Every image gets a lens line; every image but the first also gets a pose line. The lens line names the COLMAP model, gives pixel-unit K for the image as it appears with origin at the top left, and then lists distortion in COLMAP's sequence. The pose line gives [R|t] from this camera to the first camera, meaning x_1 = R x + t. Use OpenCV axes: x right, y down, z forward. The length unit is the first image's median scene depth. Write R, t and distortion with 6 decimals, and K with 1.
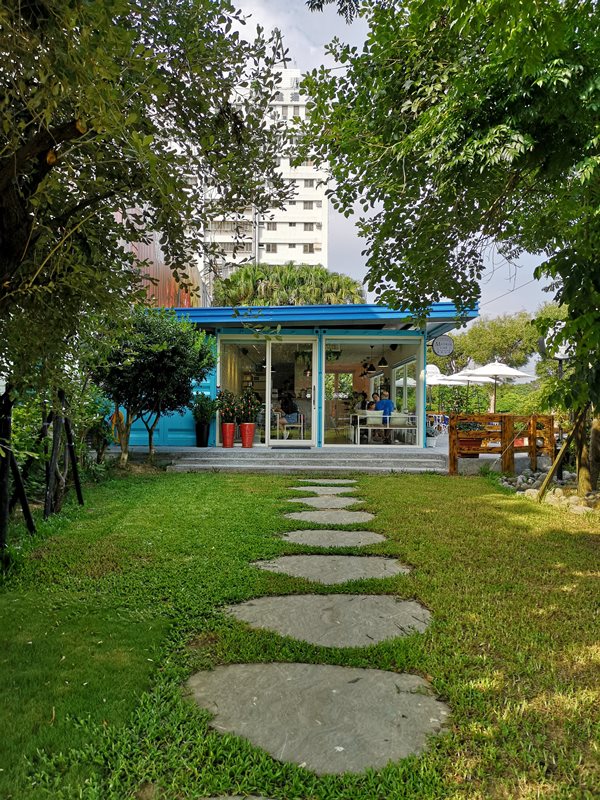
lens RADIAL K [[627.1, 0, 298.9], [0, 627.1, 400.7], [0, 0, 1]] dist [0.030831, -0.028041]
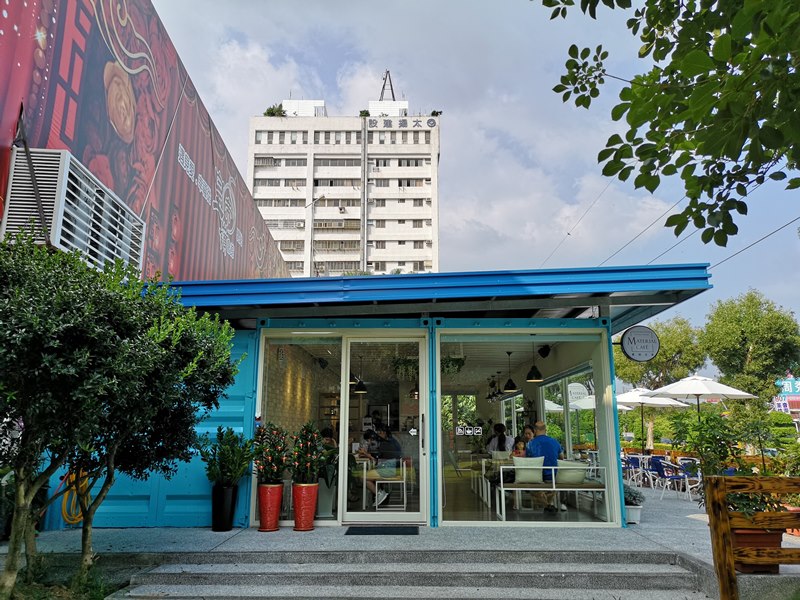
lens RADIAL K [[627.1, 0, 401.3], [0, 627.1, 293.7], [0, 0, 1]] dist [0.030831, -0.028041]
pose [[0.999798, -0.013424, -0.014956, 0.014379], [0.010055, 0.978480, -0.206095, -0.013285], [0.017401, 0.205903, 0.978418, 0.400757]]
